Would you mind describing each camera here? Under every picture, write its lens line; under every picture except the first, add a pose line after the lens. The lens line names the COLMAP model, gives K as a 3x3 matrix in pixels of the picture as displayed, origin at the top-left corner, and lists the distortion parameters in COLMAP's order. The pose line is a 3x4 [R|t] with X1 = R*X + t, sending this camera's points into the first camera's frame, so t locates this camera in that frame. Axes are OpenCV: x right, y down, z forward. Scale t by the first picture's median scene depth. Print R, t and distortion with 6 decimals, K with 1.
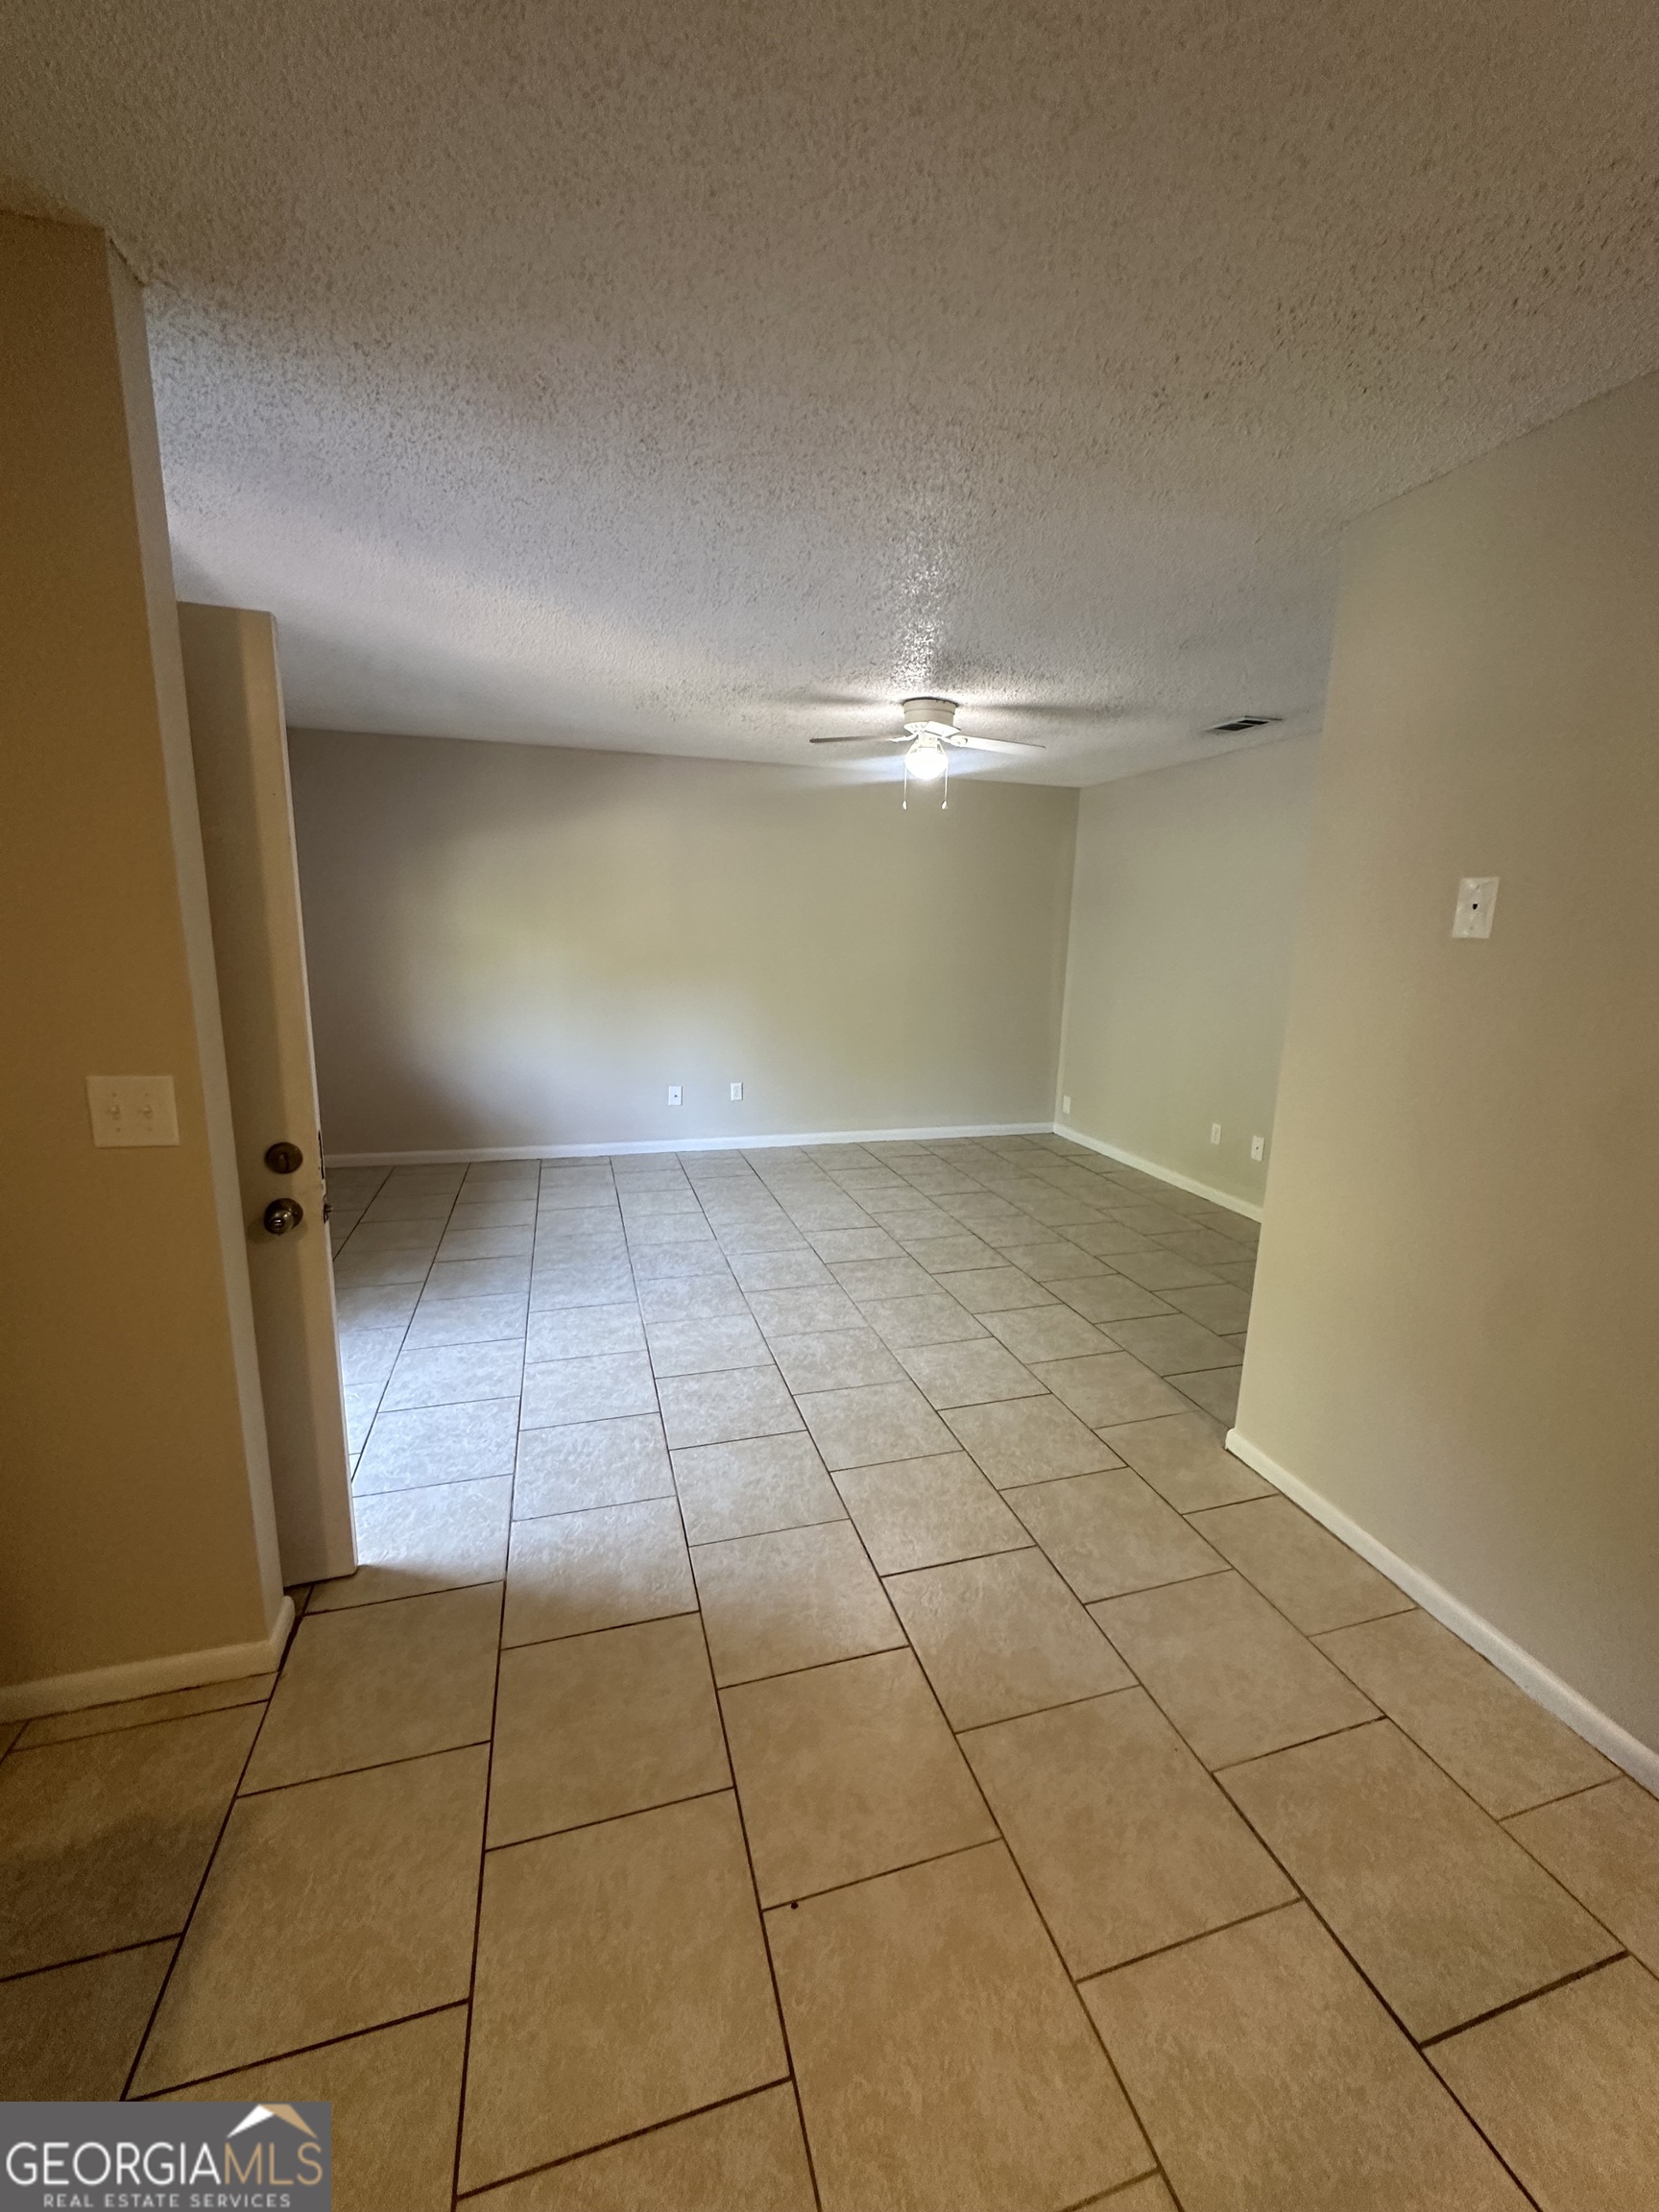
lens RADIAL K [[883.1, 0, 830.9], [0, 883.1, 1104.1], [0, 0, 1]] dist [-0.003270, -0.000185]
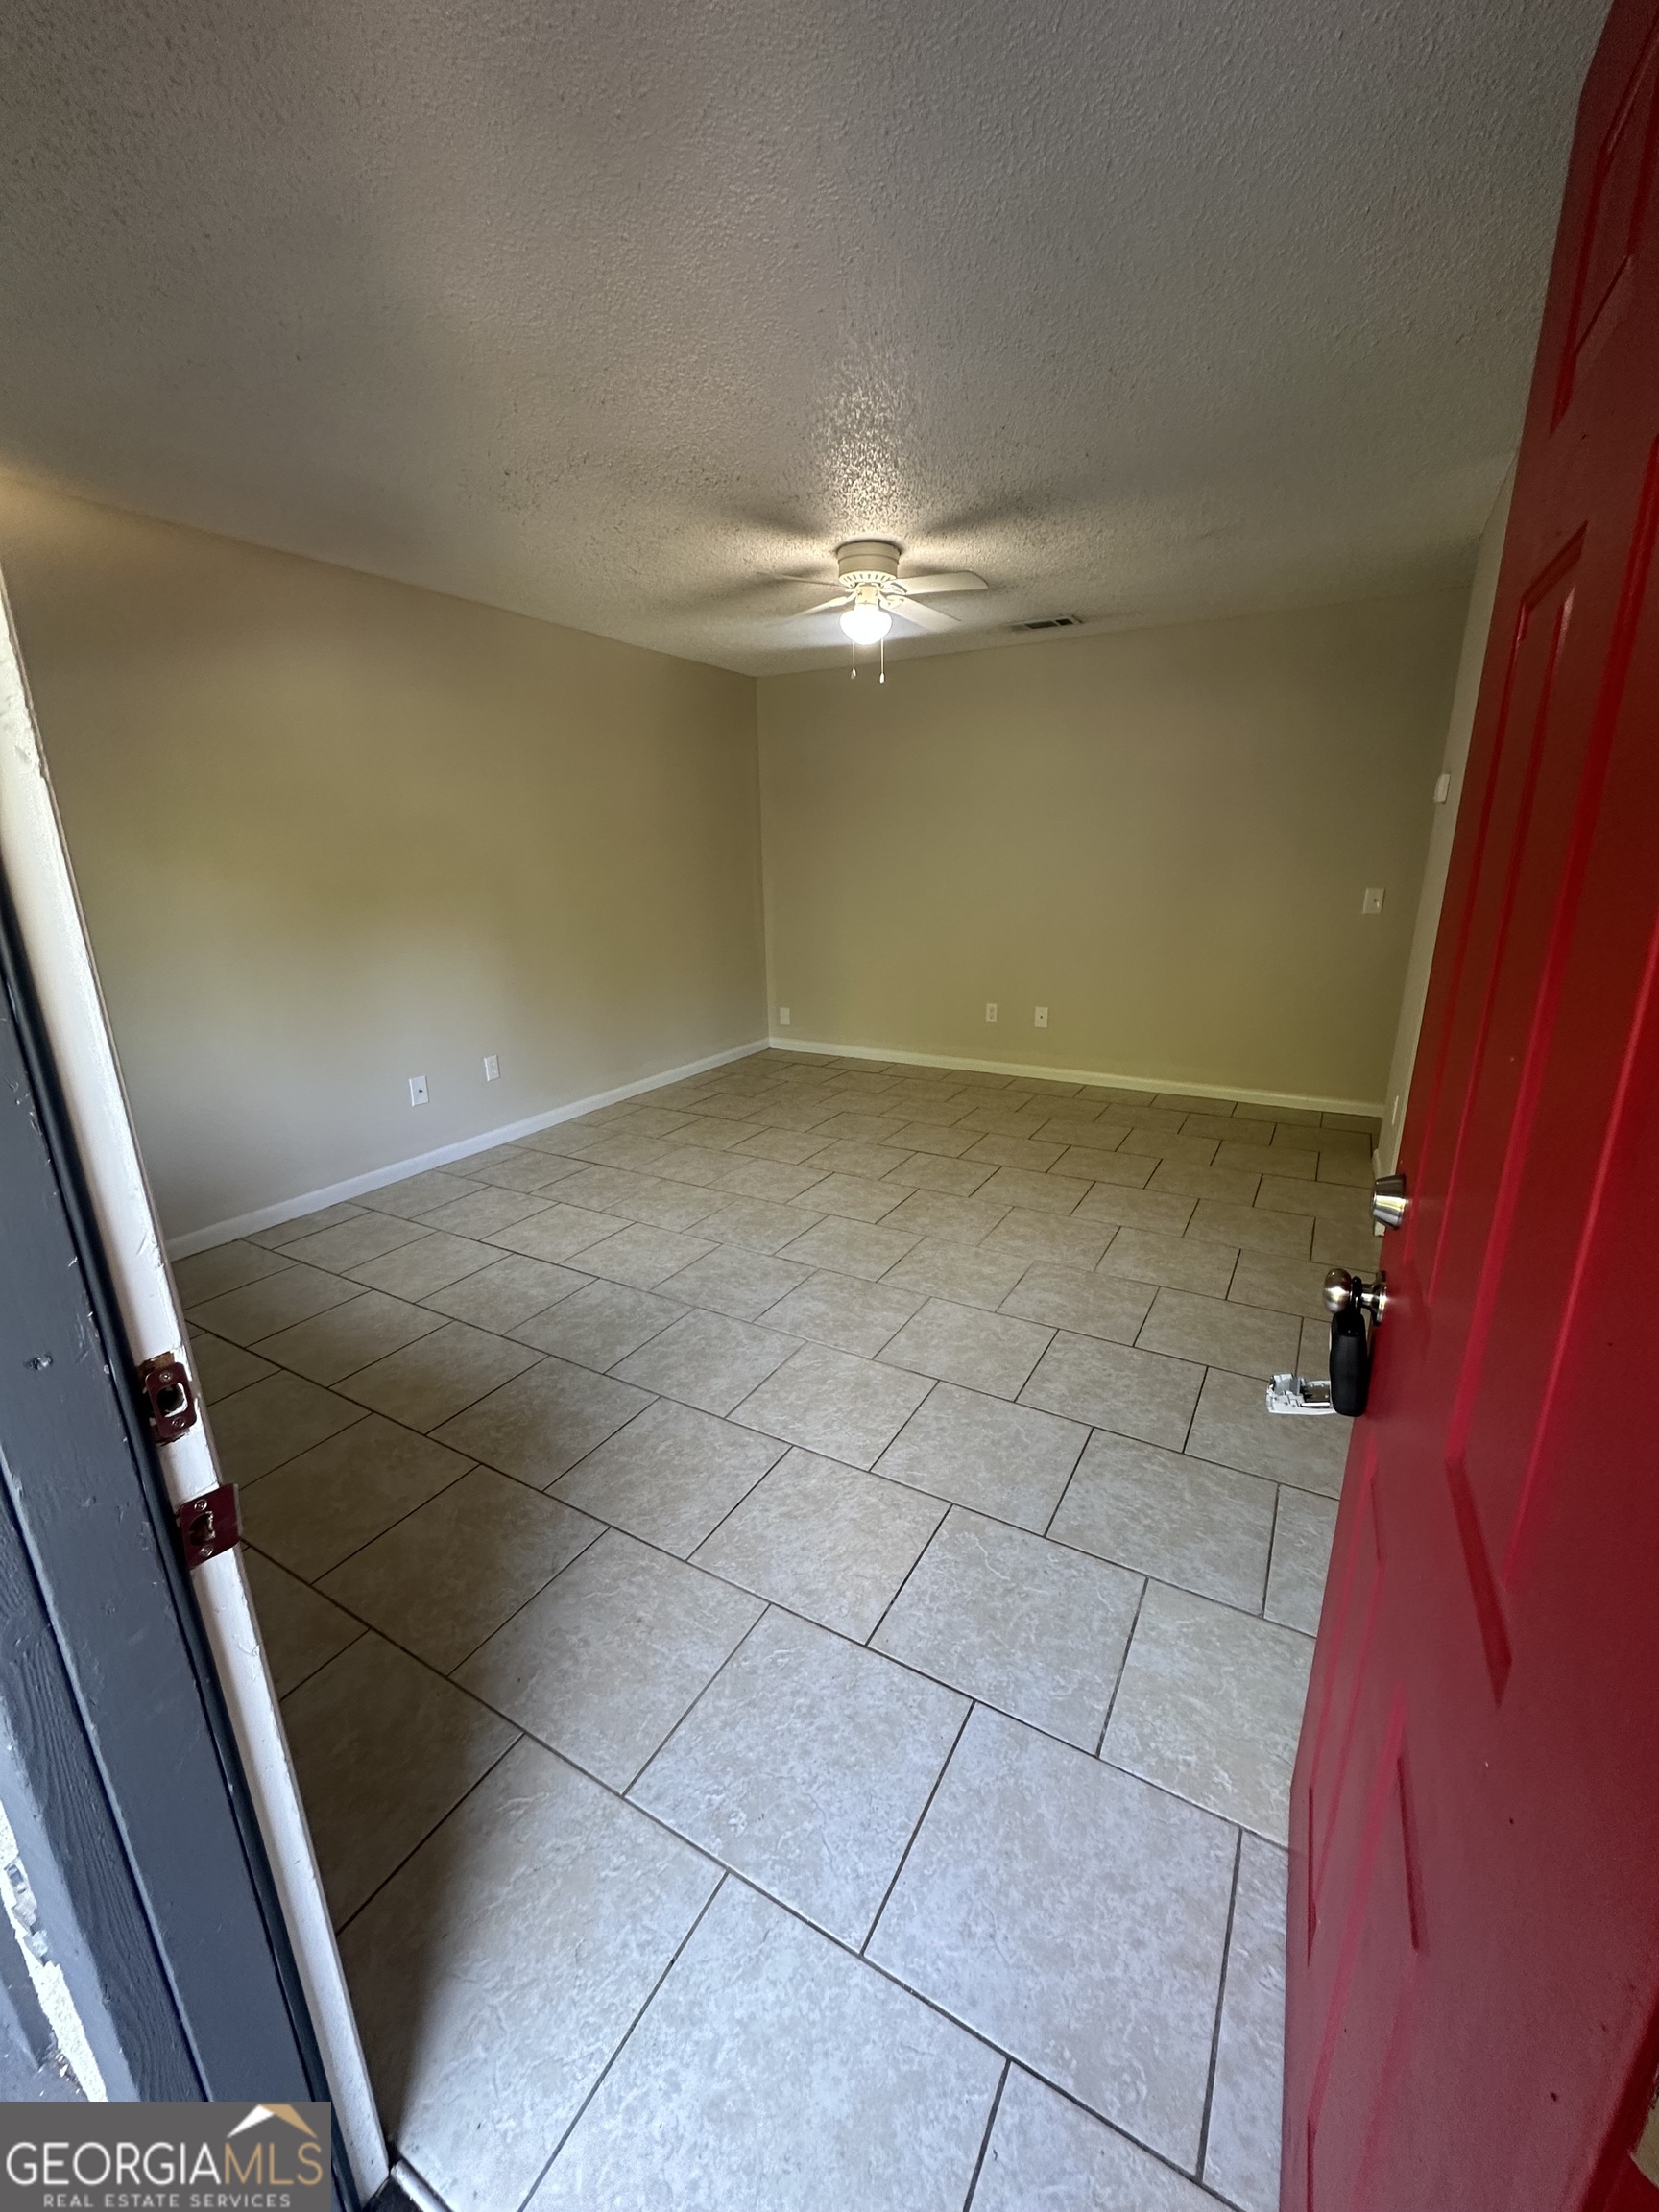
lens RADIAL K [[883.1, 0, 831.8], [0, 883.1, 1104.7], [0, 0, 1]] dist [-0.003270, -0.000185]
pose [[0.725458, -0.228695, 0.649160, -0.528503], [0.172150, 0.973495, 0.150573, -0.063807], [-0.666389, 0.002519, 0.745600, 0.359965]]
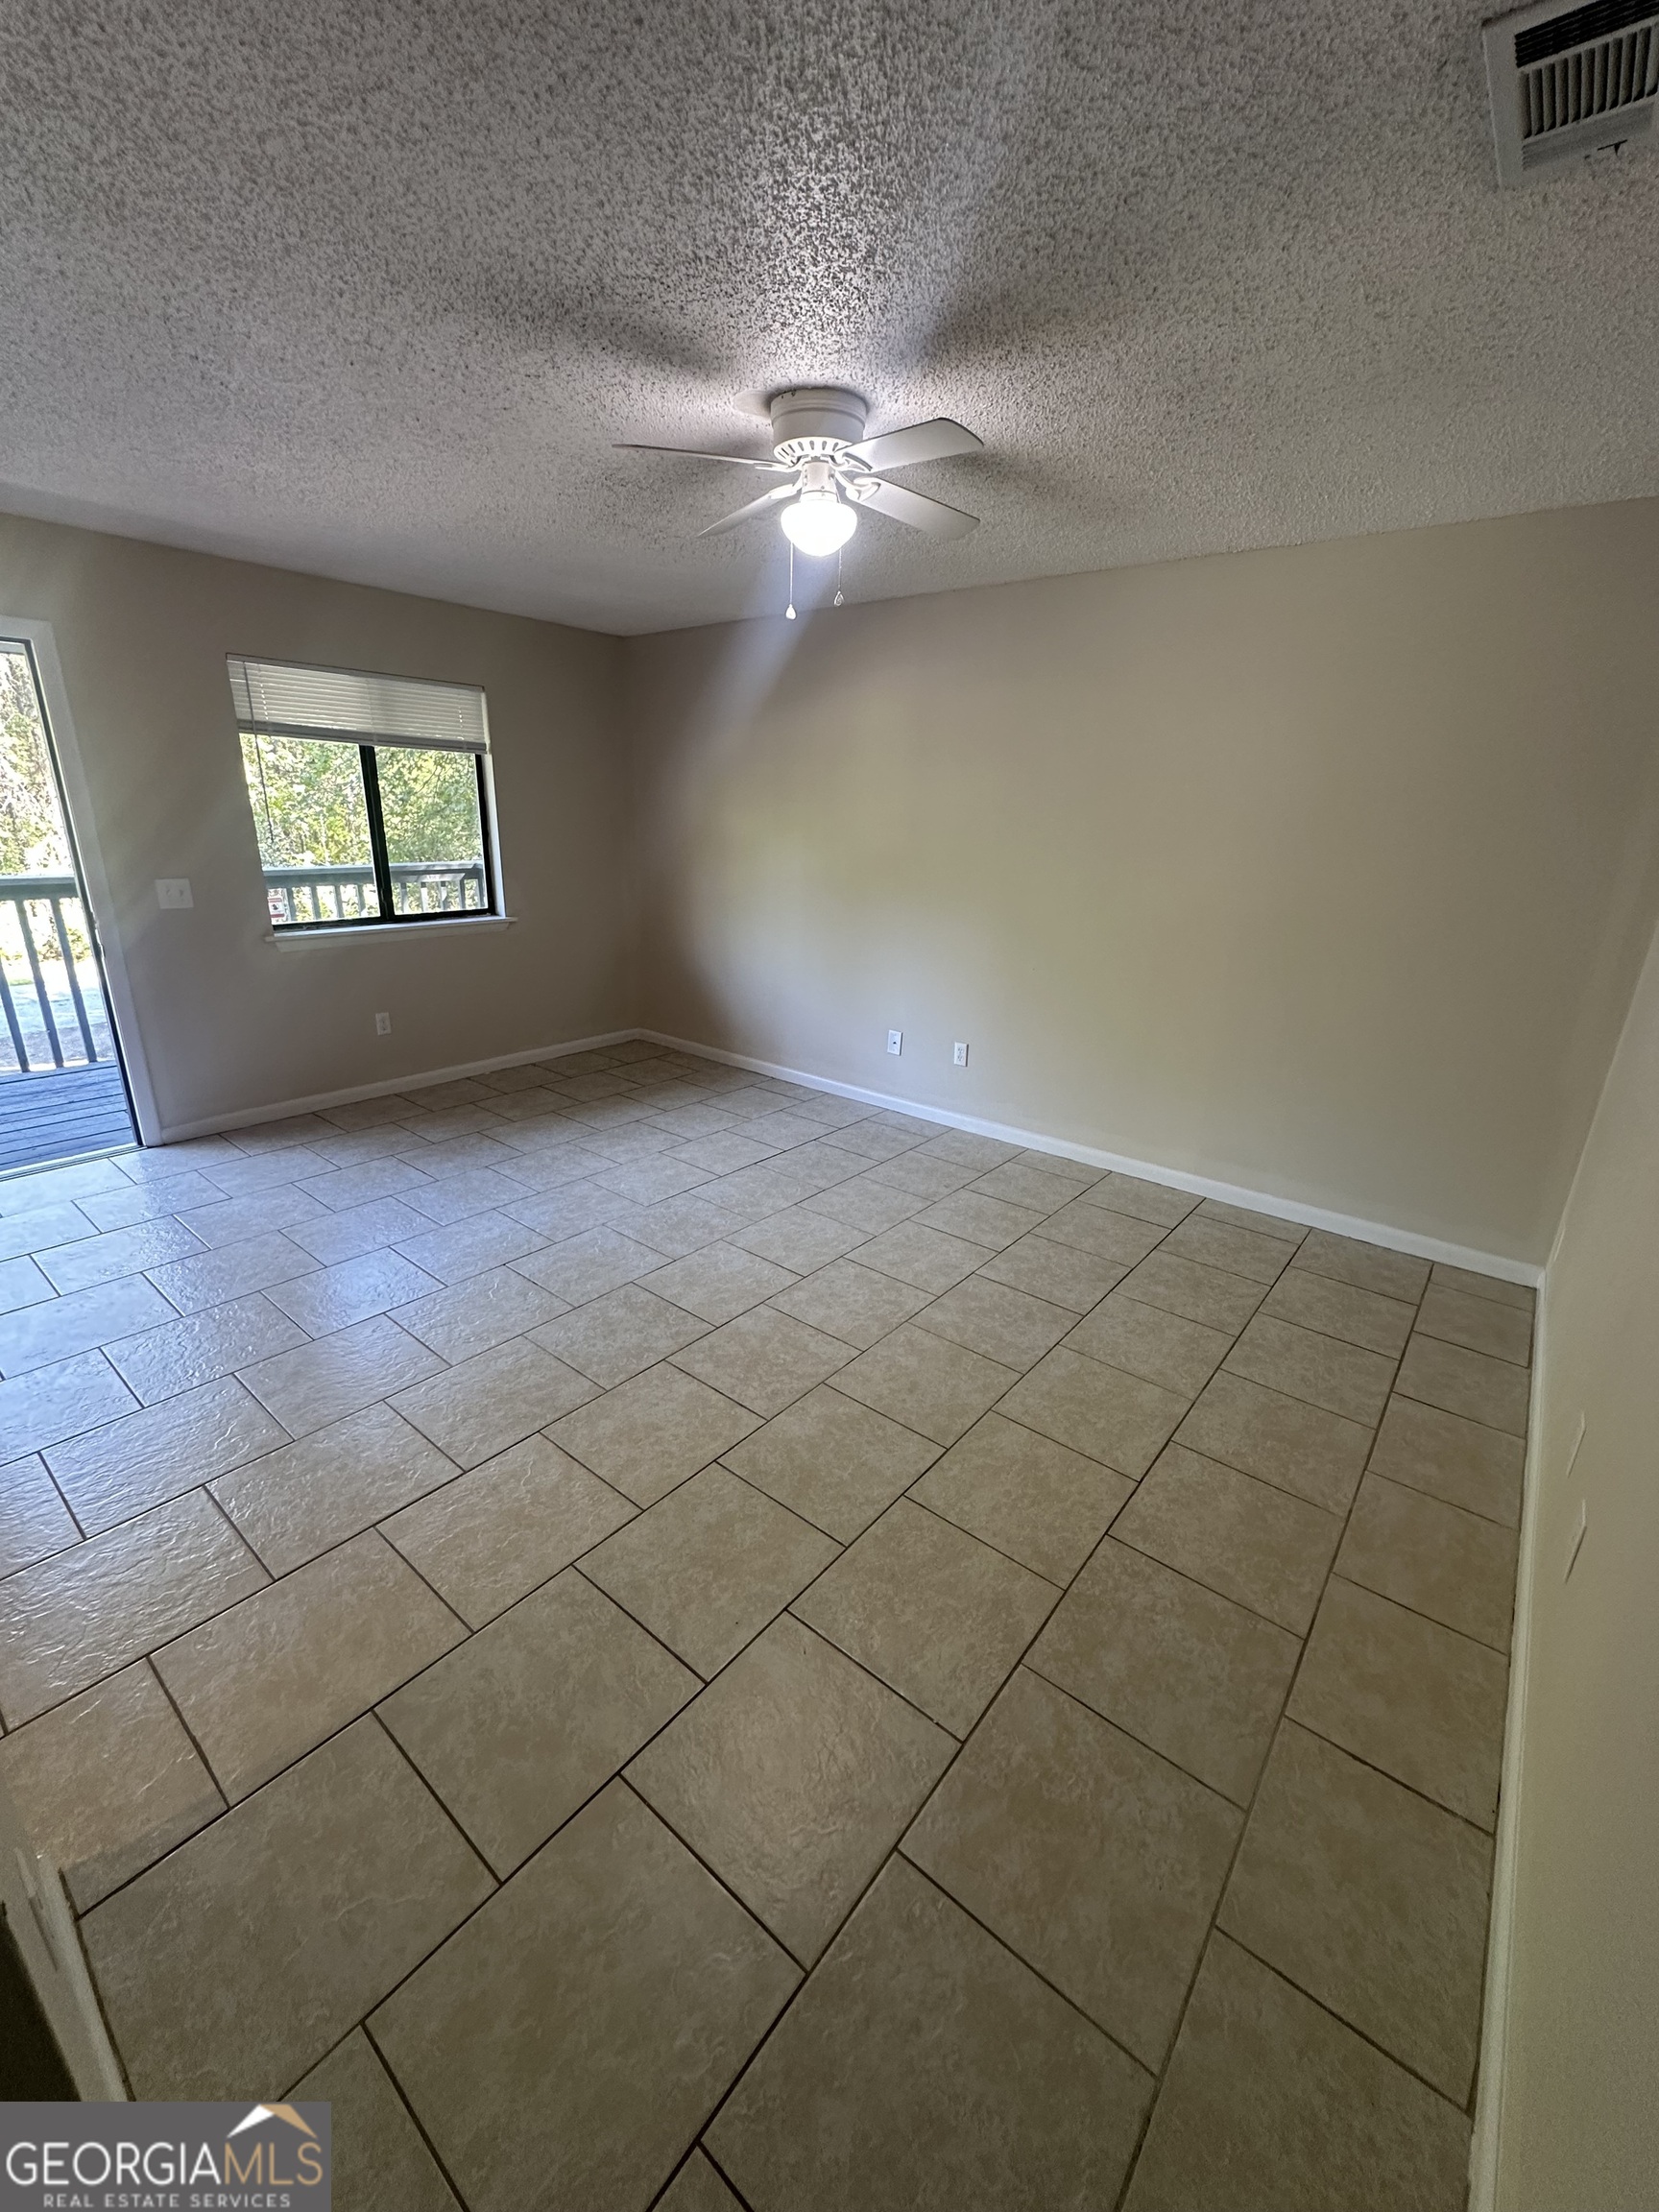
lens RADIAL K [[883.1, 0, 829.3], [0, 883.1, 1103.6], [0, 0, 1]] dist [-0.003270, -0.000185]
pose [[0.563047, 0.256063, -0.785755, 0.594839], [-0.183440, 0.965793, 0.183286, -0.125112], [0.805809, 0.040940, 0.590759, 0.636902]]
